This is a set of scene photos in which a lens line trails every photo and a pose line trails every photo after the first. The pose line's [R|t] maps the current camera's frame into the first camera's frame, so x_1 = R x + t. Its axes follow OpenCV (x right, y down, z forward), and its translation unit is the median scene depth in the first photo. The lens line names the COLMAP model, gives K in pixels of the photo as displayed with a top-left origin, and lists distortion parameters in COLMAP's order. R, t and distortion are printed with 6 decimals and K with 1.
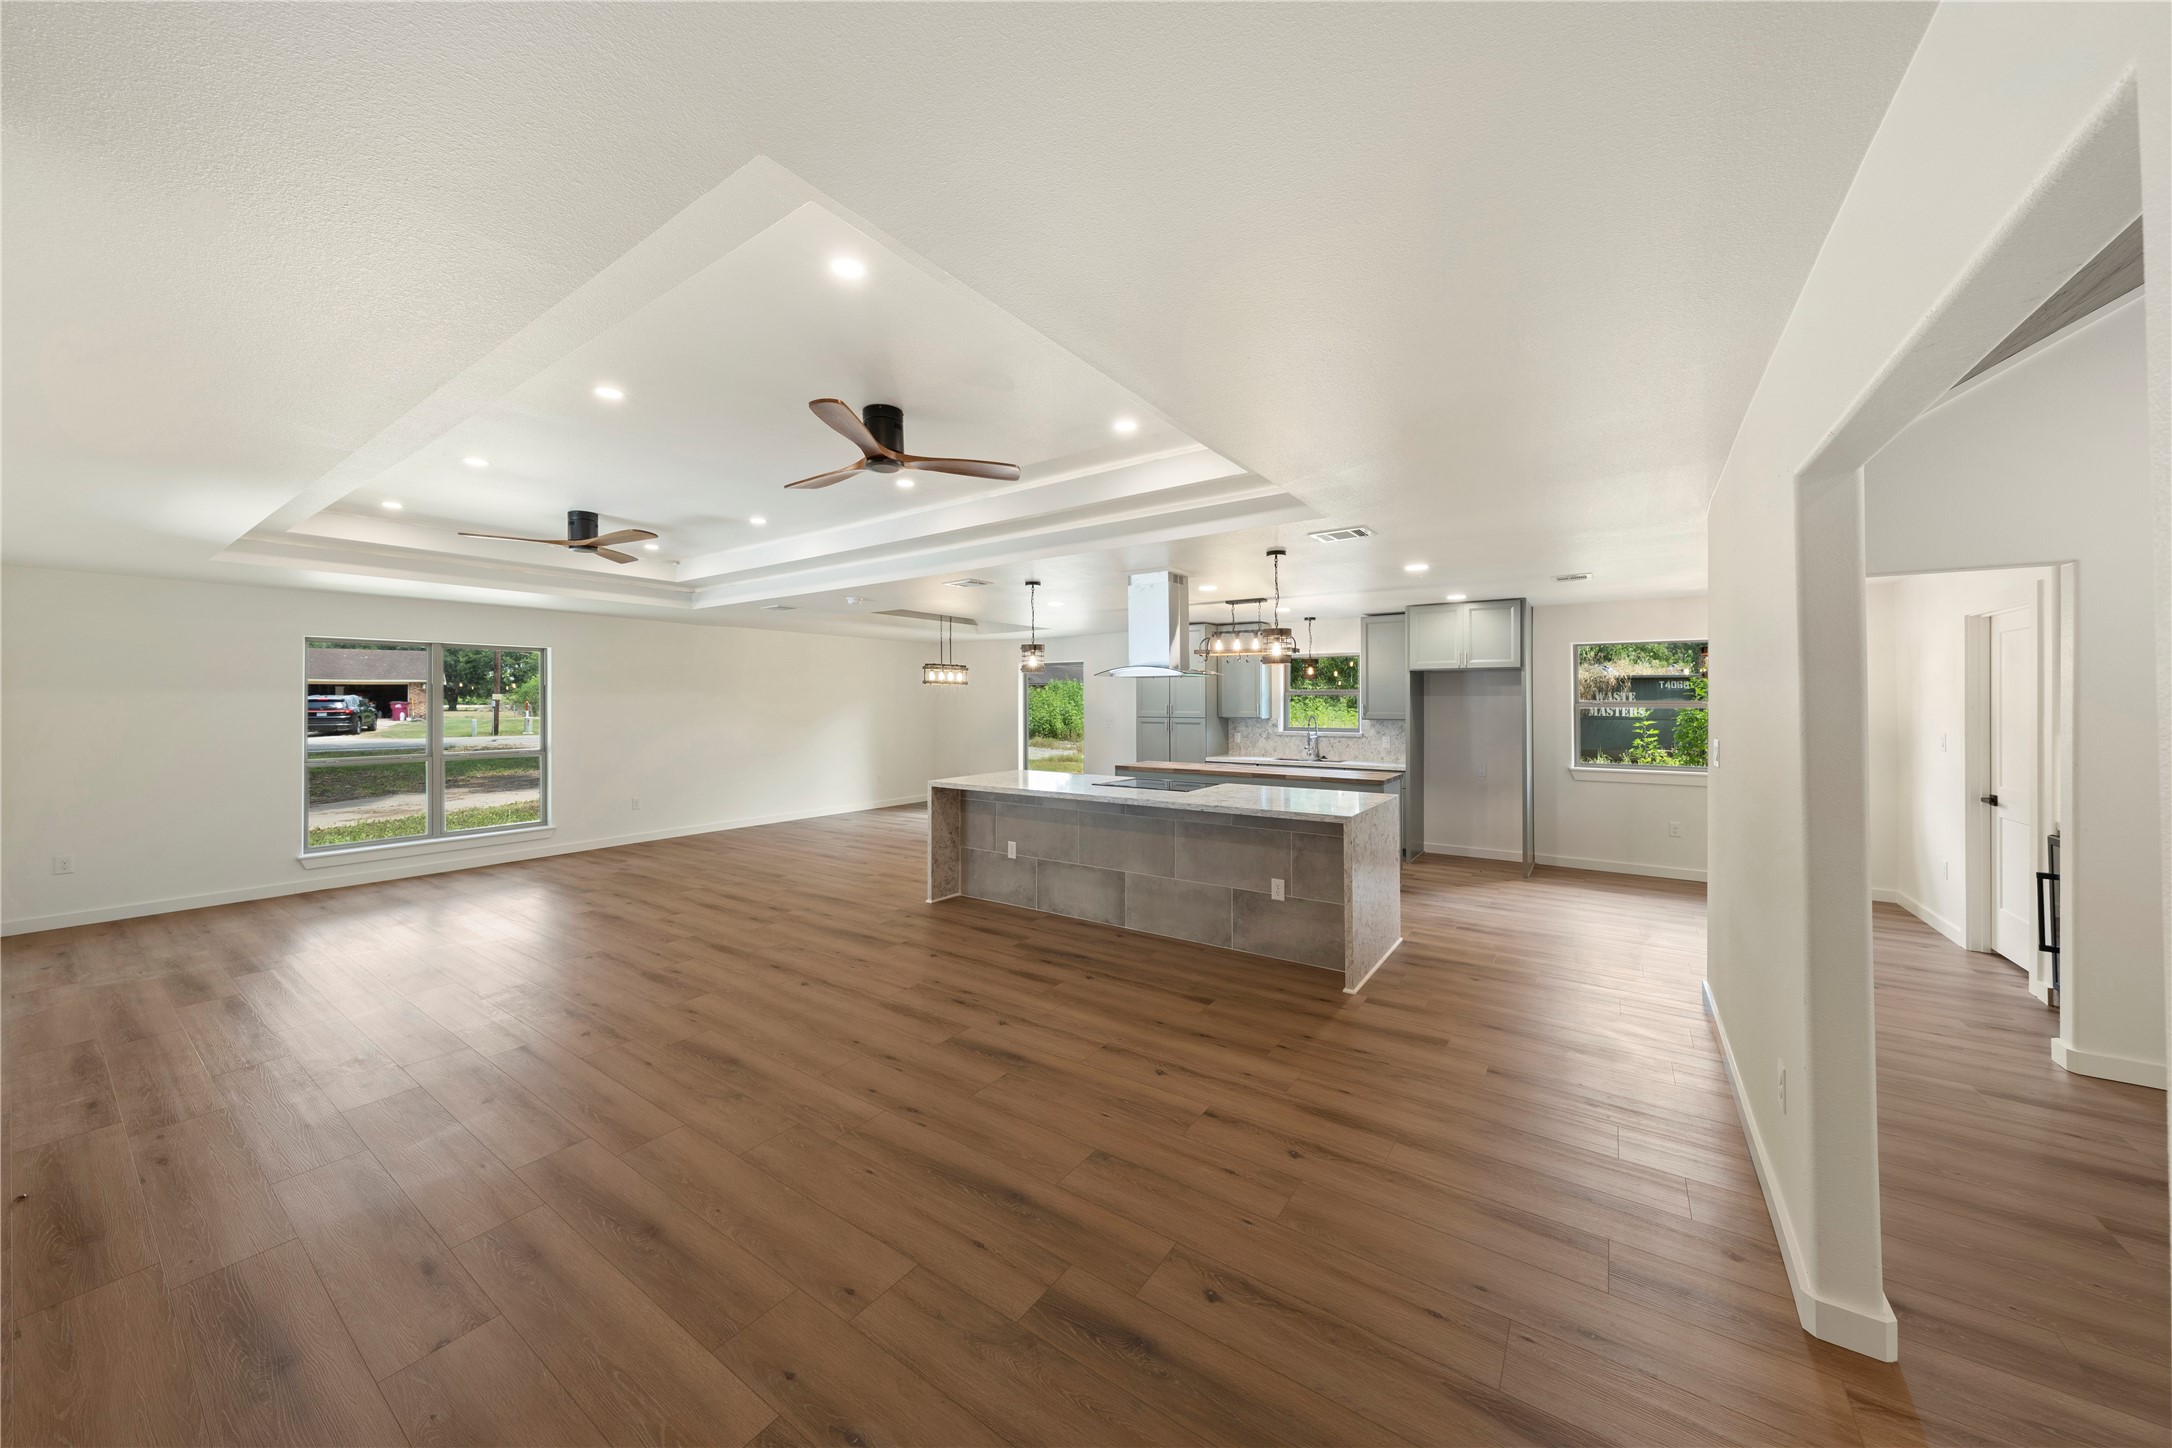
lens RADIAL K [[739.5, 0, 1091.7], [0, 739.5, 702.6], [0, 0, 1]] dist [-0.001845, 0.000687]
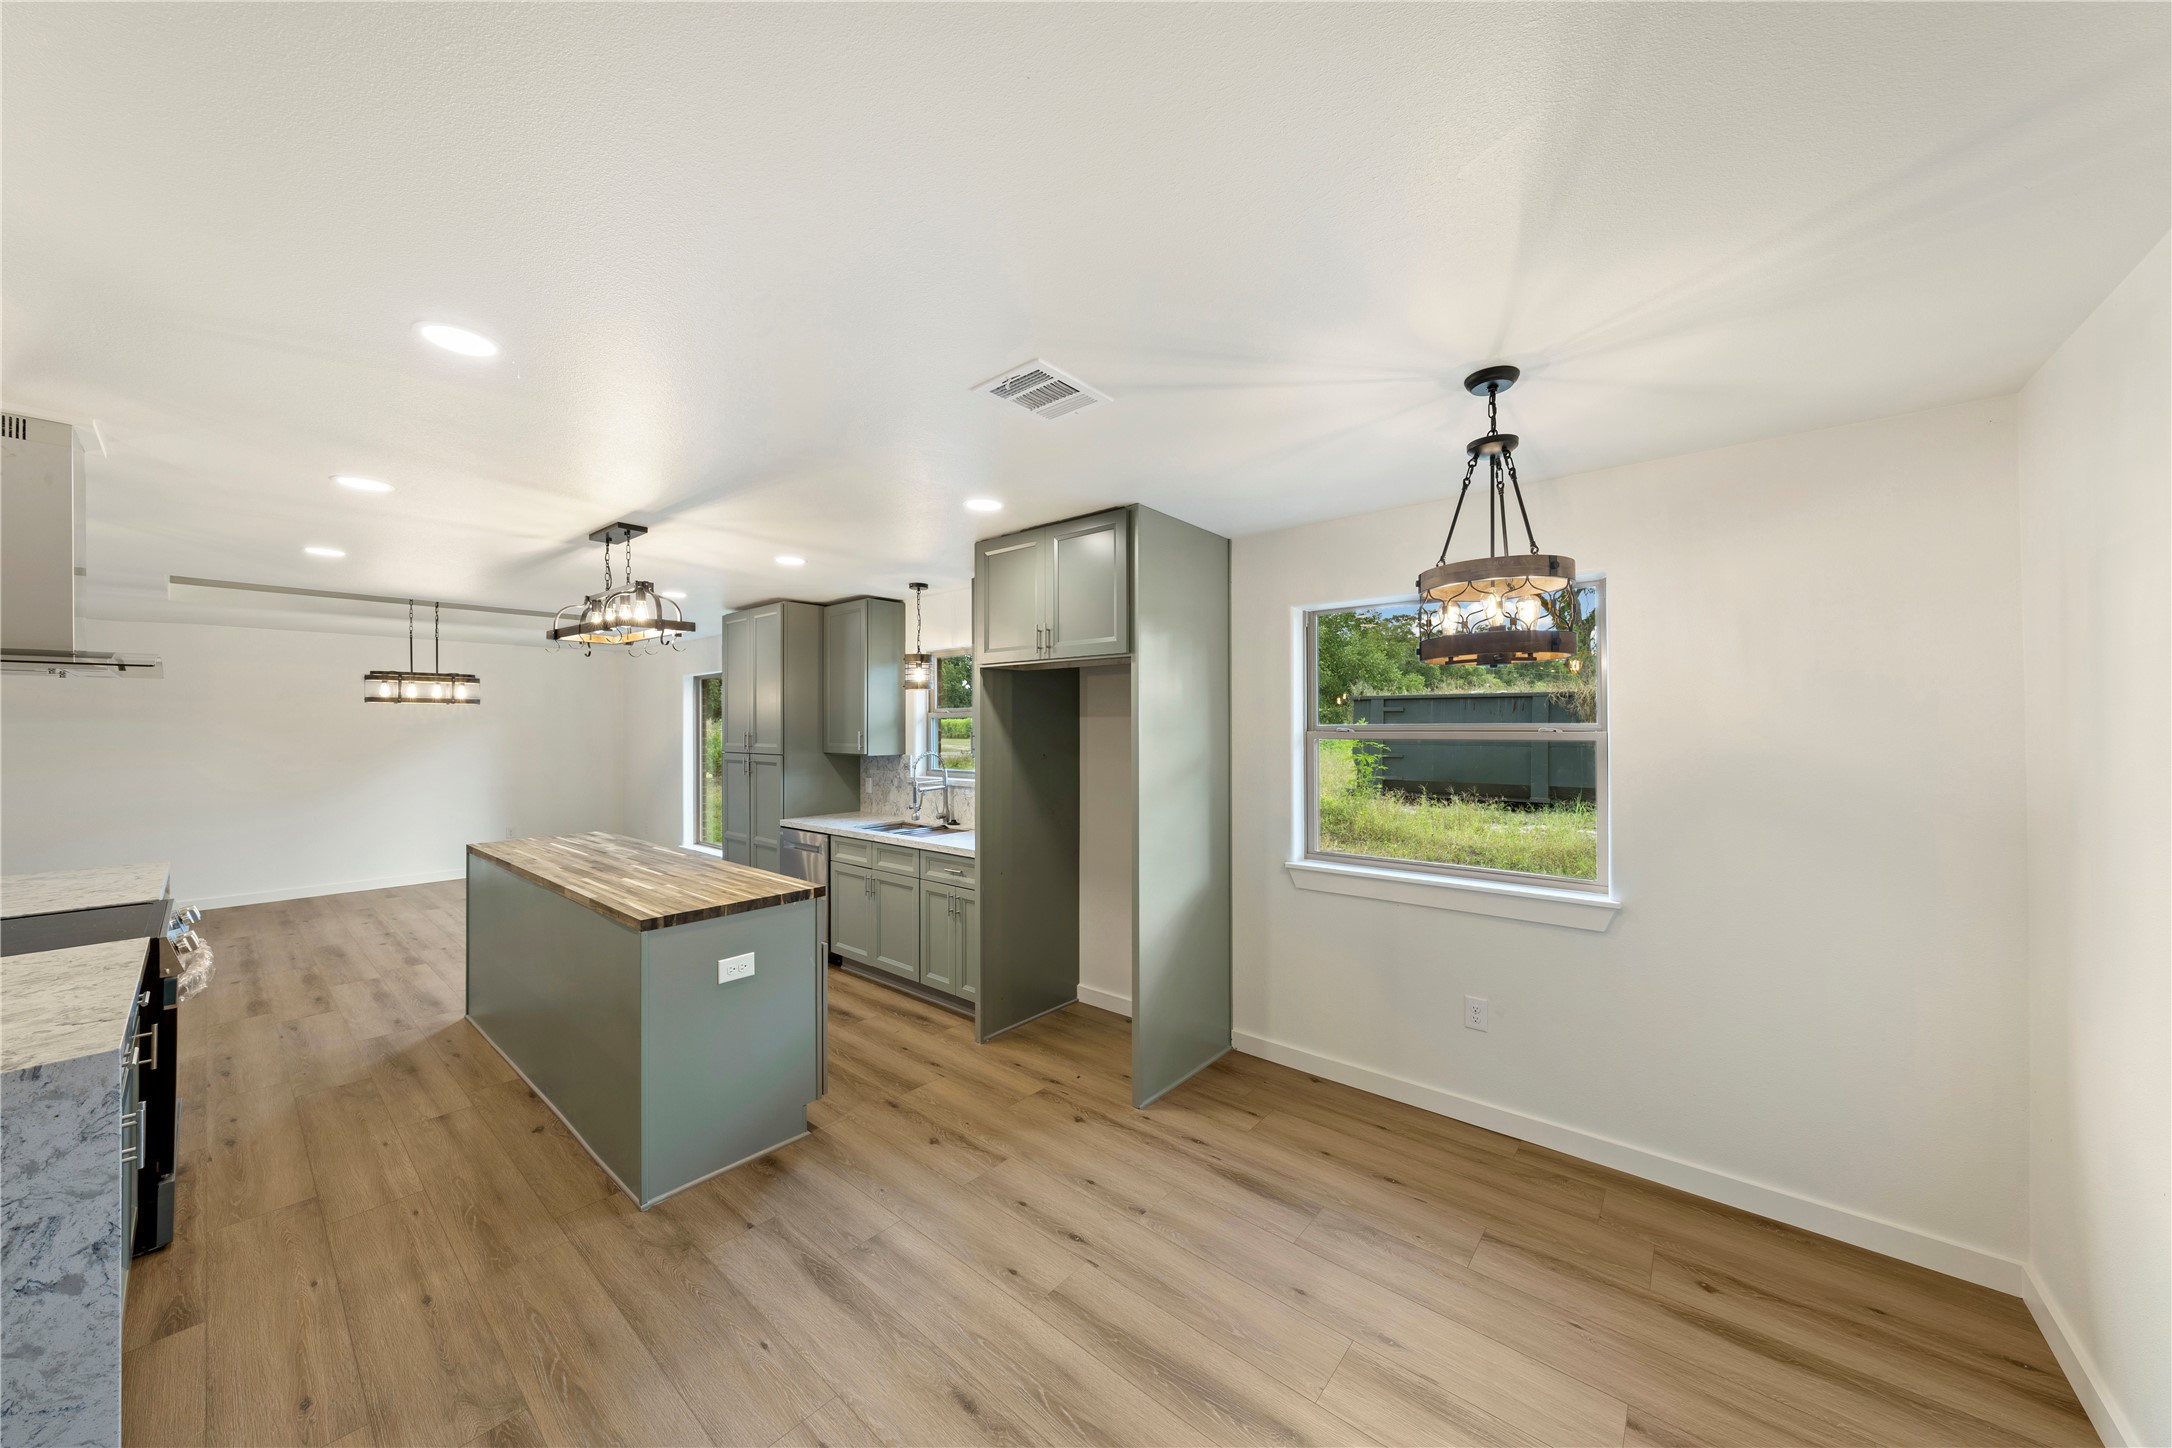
lens RADIAL K [[739.5, 0, 1082.6], [0, 739.5, 716.8], [0, 0, 1]] dist [-0.001845, 0.000687]
pose [[0.995125, -0.004665, -0.098516, 0.588635], [0.003353, 0.999904, -0.013480, -0.002294], [0.098569, 0.013084, 0.995044, 0.525600]]
